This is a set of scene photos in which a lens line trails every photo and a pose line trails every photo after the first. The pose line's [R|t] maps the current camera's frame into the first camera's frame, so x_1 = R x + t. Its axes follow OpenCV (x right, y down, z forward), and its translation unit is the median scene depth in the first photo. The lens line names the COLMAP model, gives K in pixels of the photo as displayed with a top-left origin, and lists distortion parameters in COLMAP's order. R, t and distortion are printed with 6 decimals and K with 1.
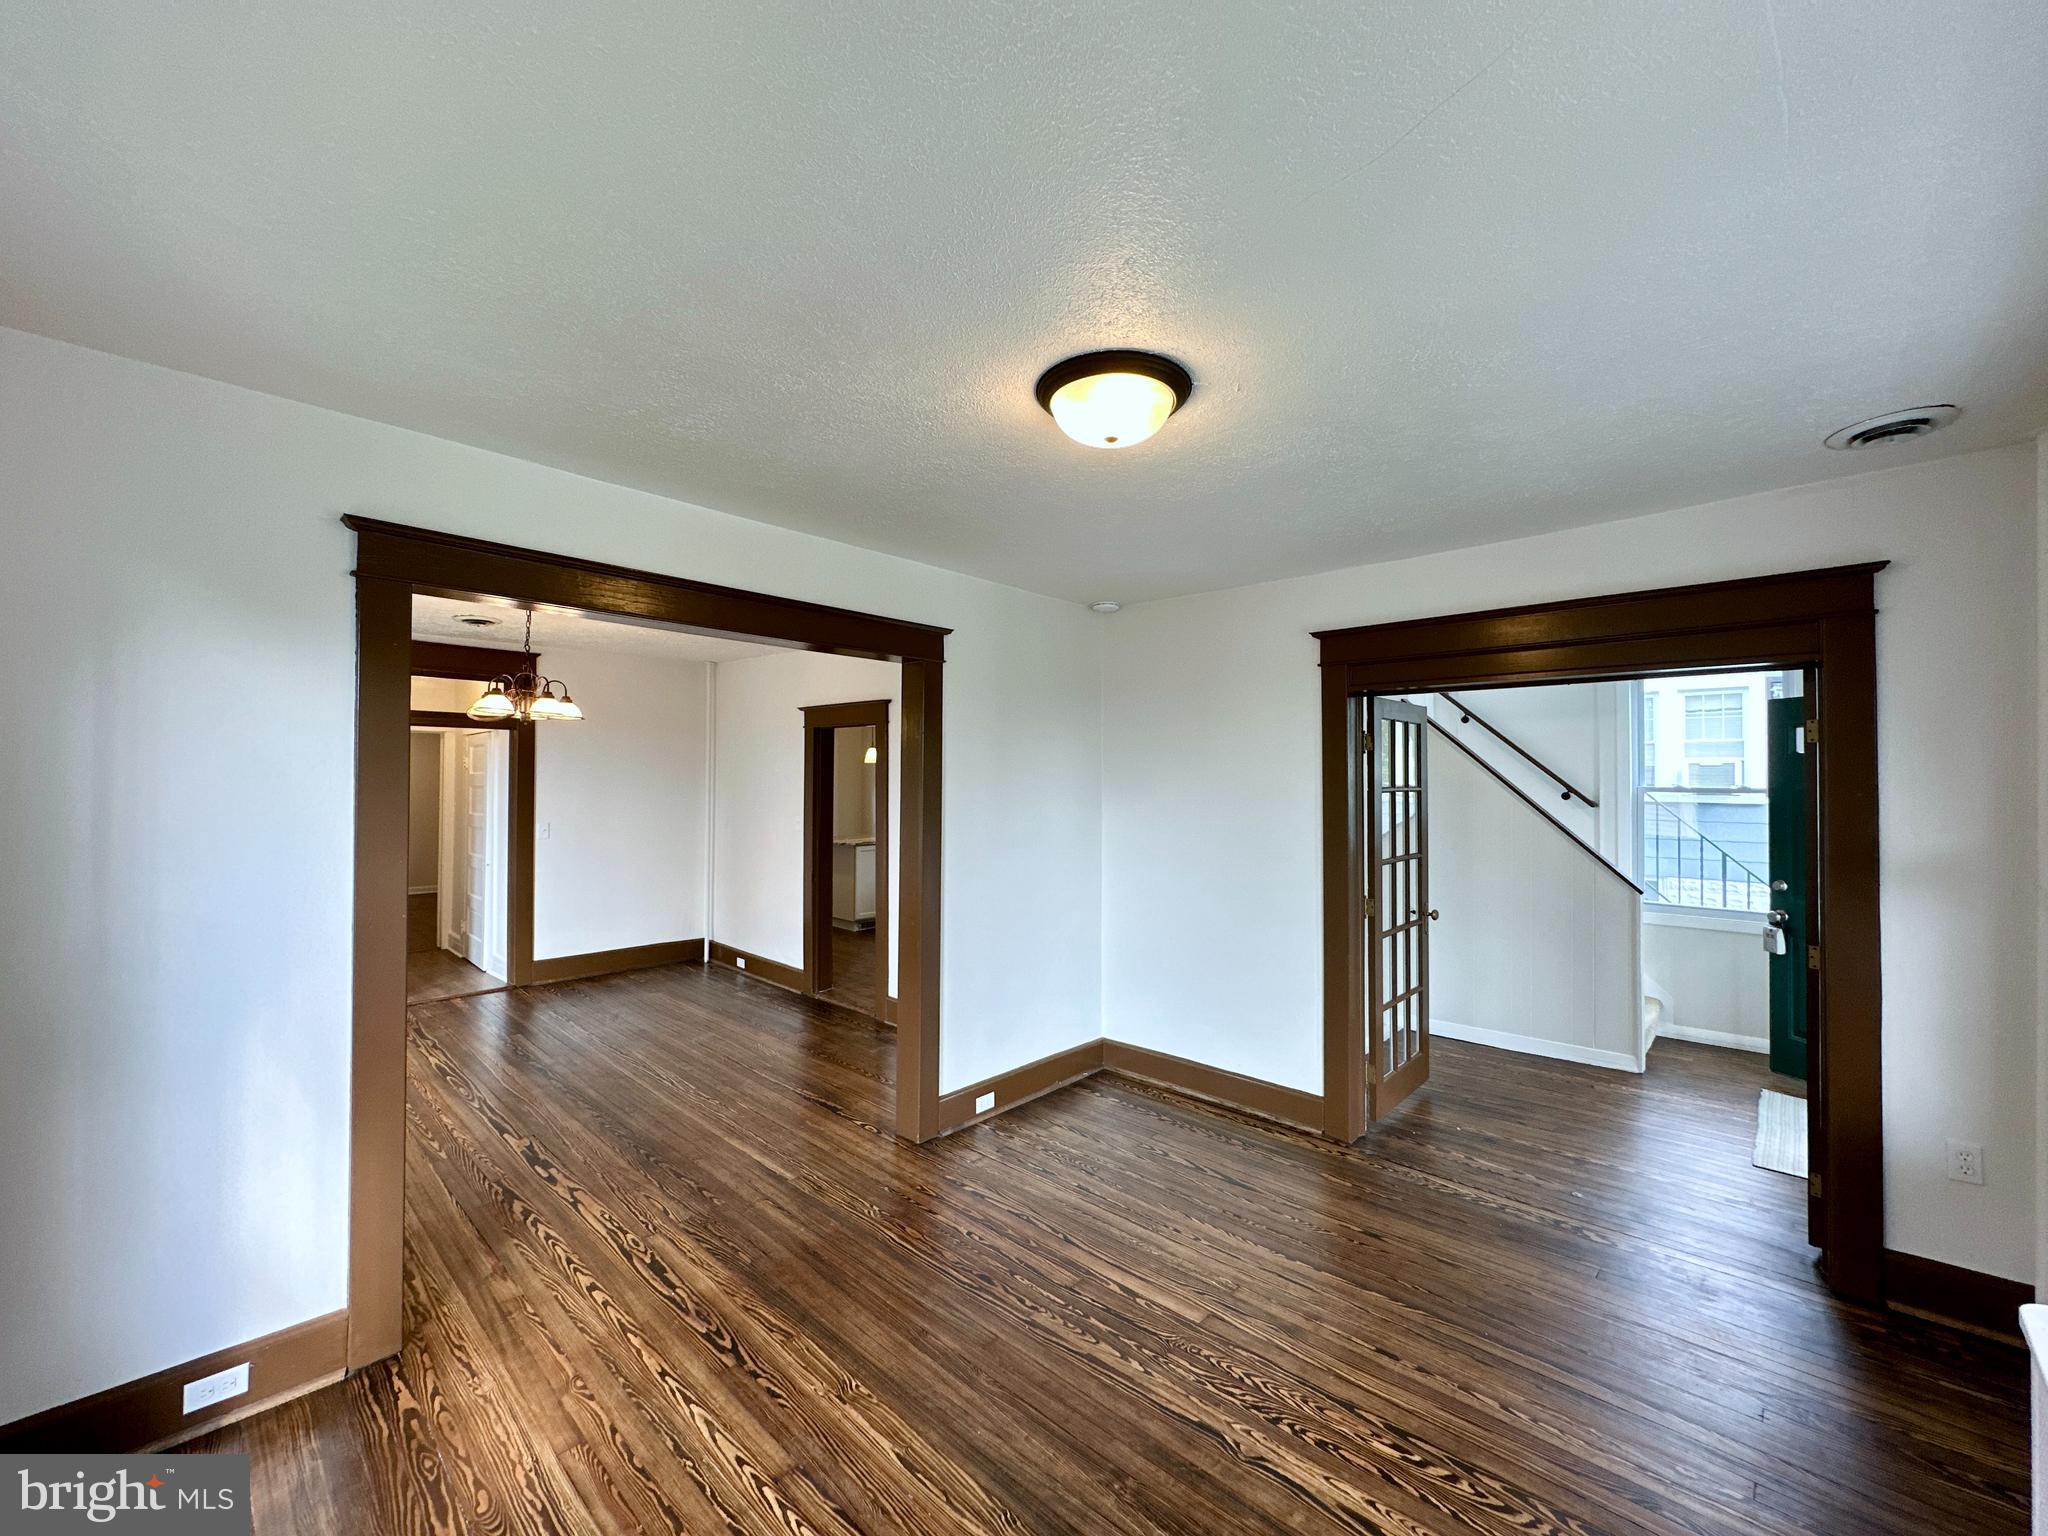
lens RADIAL K [[816.9, 0, 1025.2], [0, 816.9, 768.1], [0, 0, 1]] dist [0.000727, -0.000669]
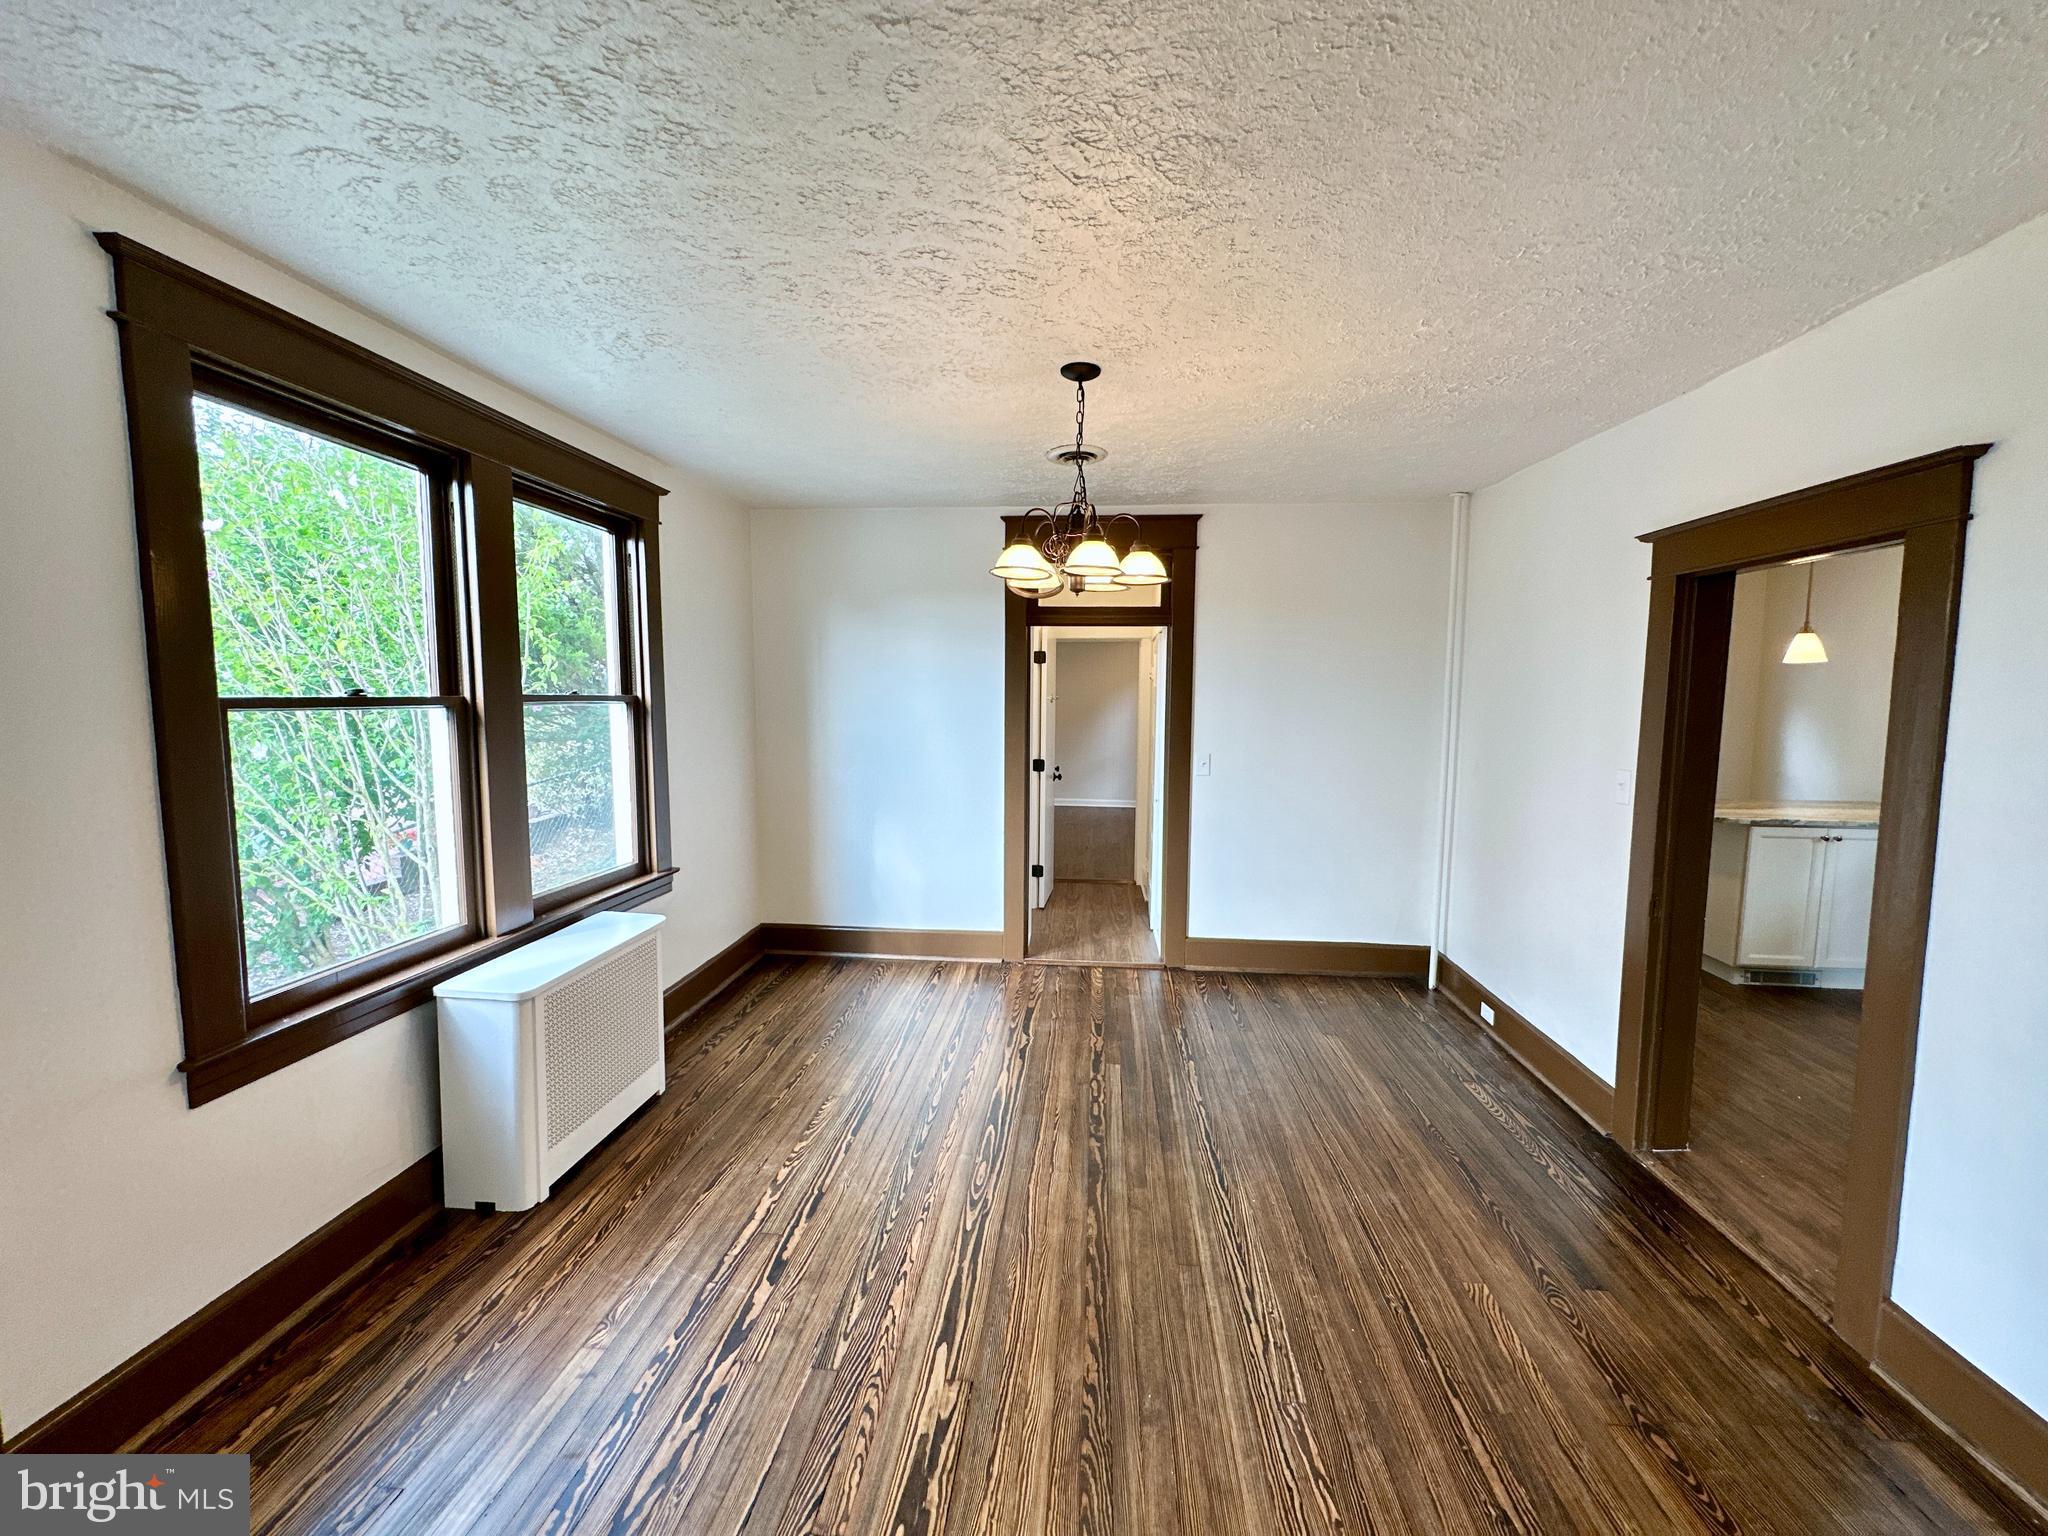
lens RADIAL K [[816.9, 0, 1025.2], [0, 816.9, 768.1], [0, 0, 1]] dist [0.000727, -0.000669]
pose [[0.621241, 0.072335, -0.780274, -0.203869], [0.006587, 0.995213, 0.097505, 0.012992], [0.783592, -0.065714, 0.617791, 0.720604]]
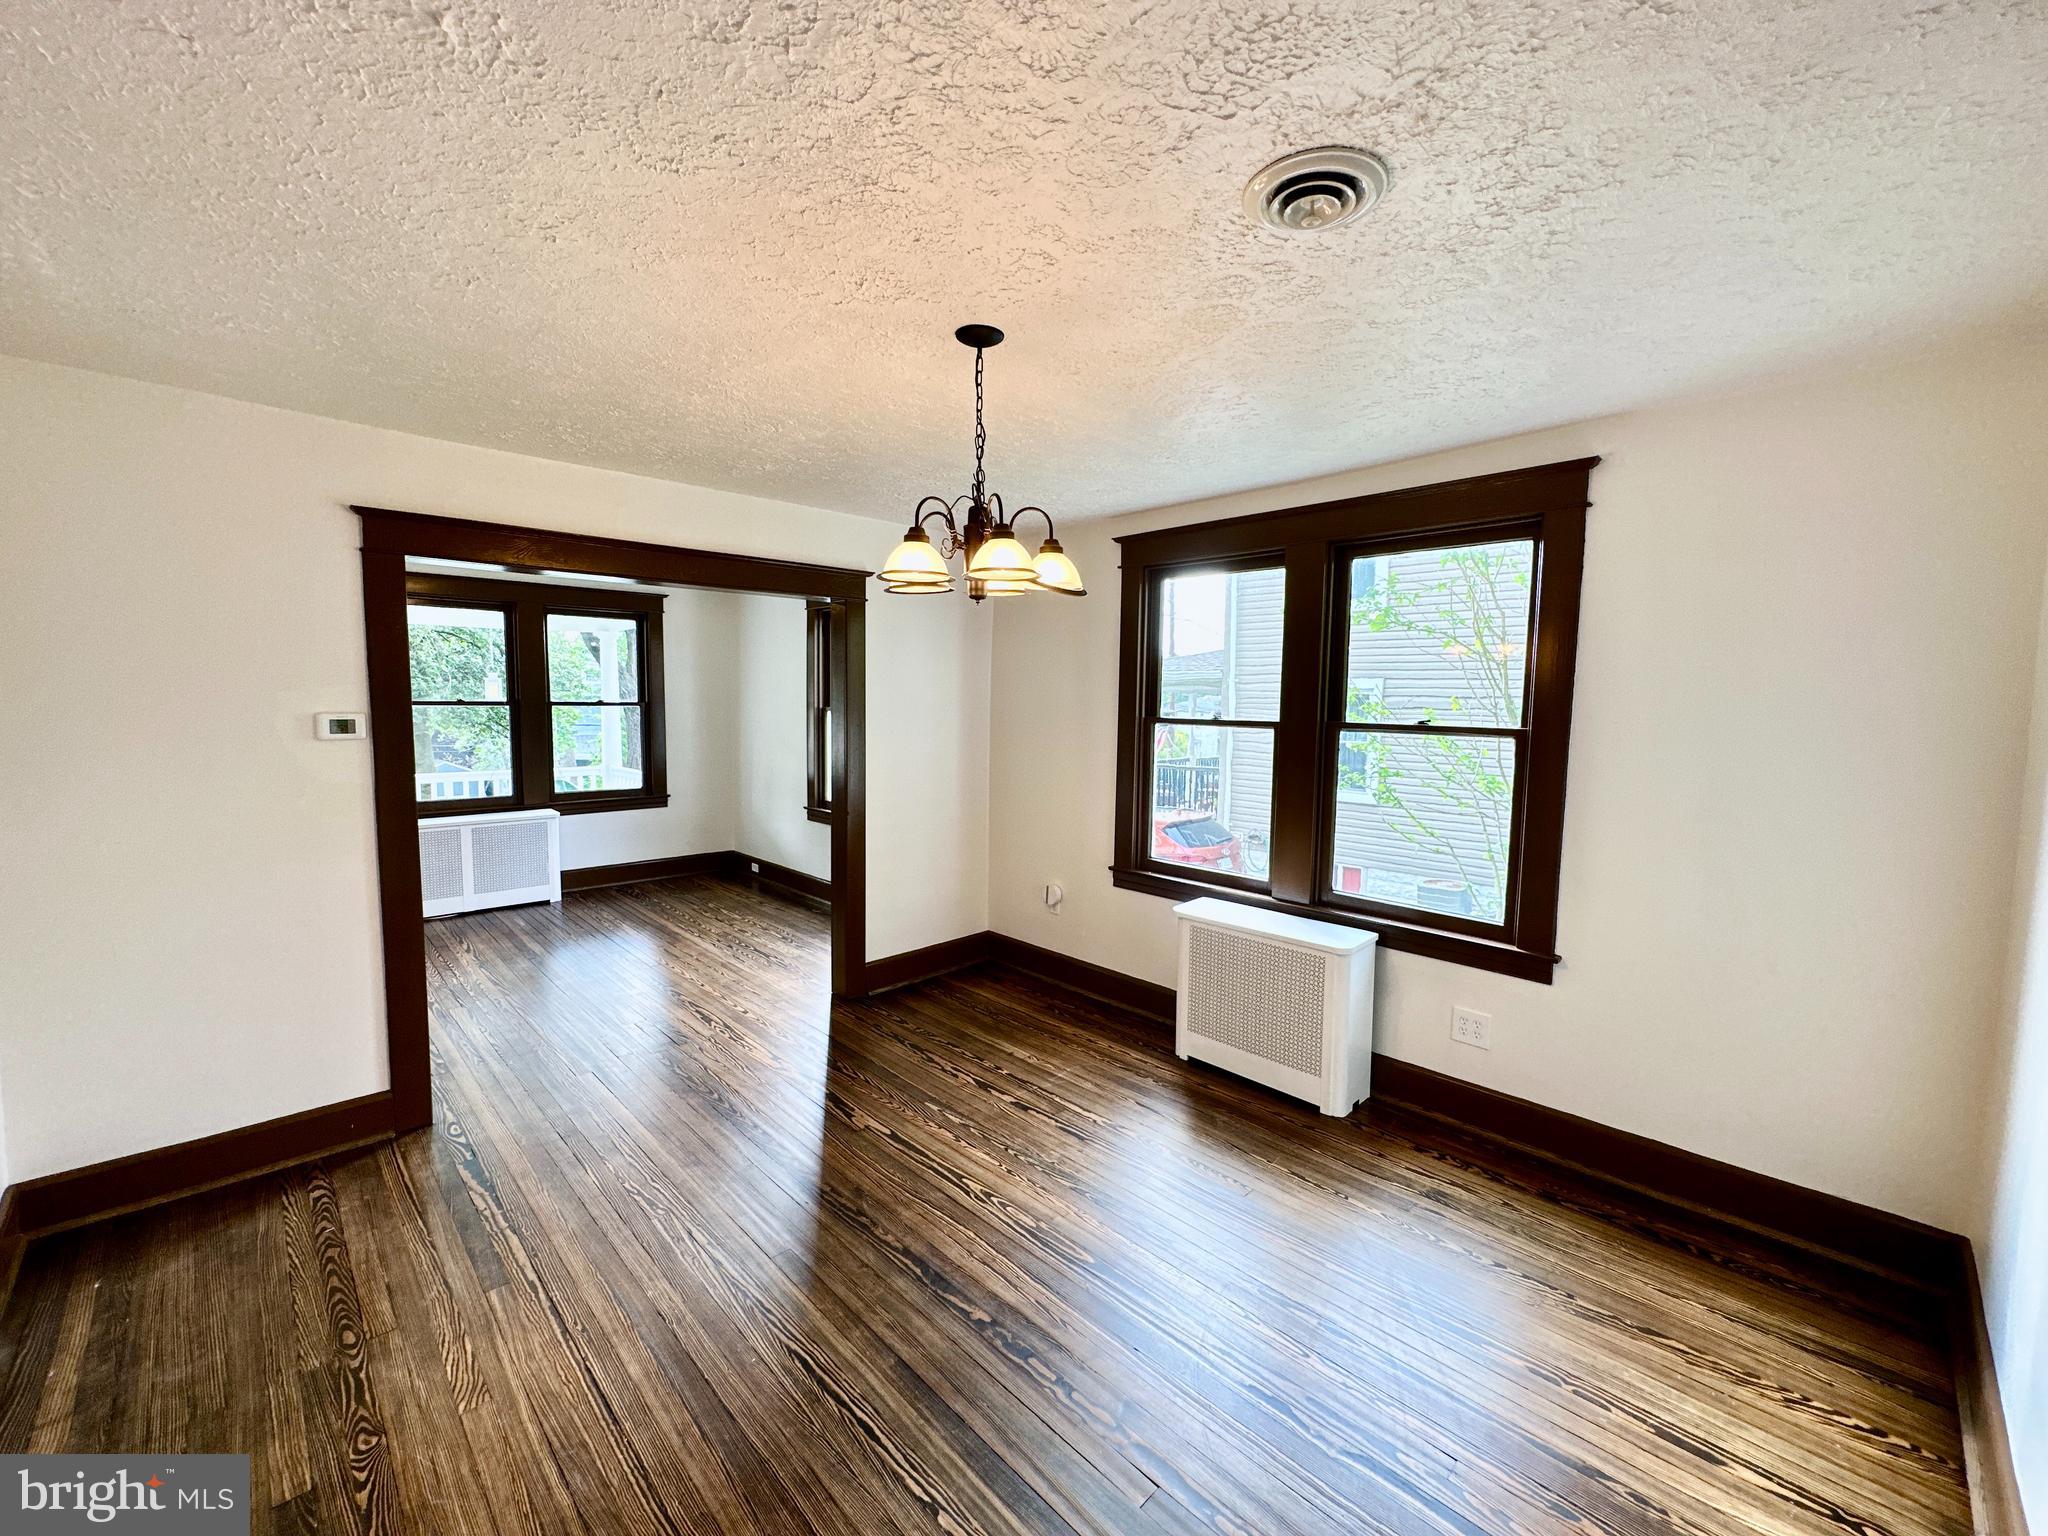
lens RADIAL K [[816.9, 0, 1025.2], [0, 816.9, 768.1], [0, 0, 1]] dist [0.000727, -0.000669]
pose [[-0.999145, -0.020713, 0.035787, -0.787161], [-0.018158, 0.997361, 0.070289, 0.009495], [-0.037149, 0.069579, -0.996885, 1.782107]]
